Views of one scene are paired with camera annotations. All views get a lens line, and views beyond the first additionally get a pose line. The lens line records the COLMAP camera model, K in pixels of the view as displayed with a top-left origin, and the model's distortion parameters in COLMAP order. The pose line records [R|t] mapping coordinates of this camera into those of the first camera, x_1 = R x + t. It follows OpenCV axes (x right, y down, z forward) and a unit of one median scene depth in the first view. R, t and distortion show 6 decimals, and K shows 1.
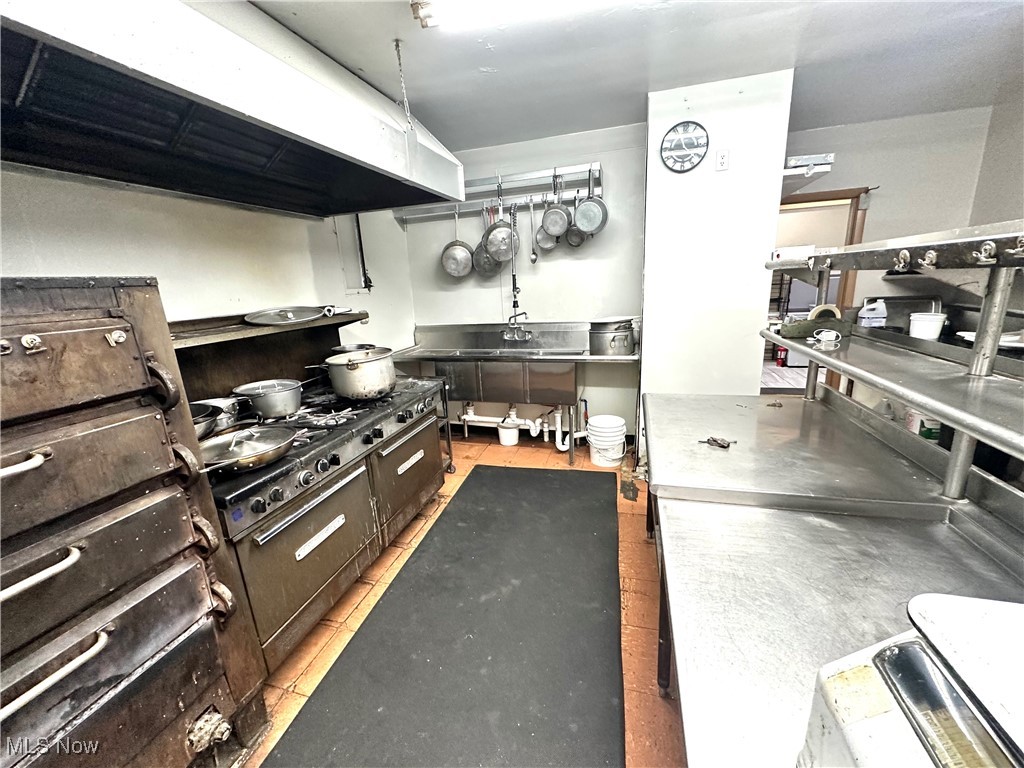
lens RADIAL K [[408.4, 0, 510.9], [0, 408.4, 382.0], [0, 0, 1]] dist [-0.002996, 0.000030]
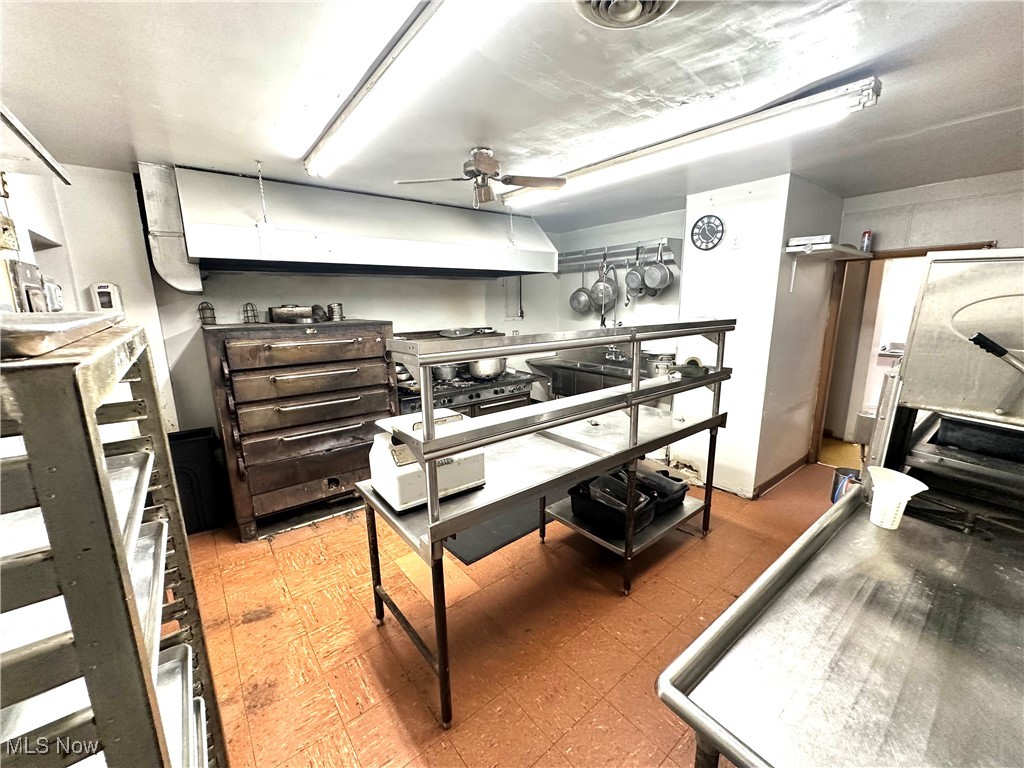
lens RADIAL K [[408.4, 0, 509.6], [0, 408.4, 385.7], [0, 0, 1]] dist [-0.002996, 0.000030]
pose [[0.818726, 0.155041, -0.552856, 0.717590], [-0.164456, 0.985835, 0.032919, -0.009826], [0.550129, 0.063969, 0.832626, -0.462747]]
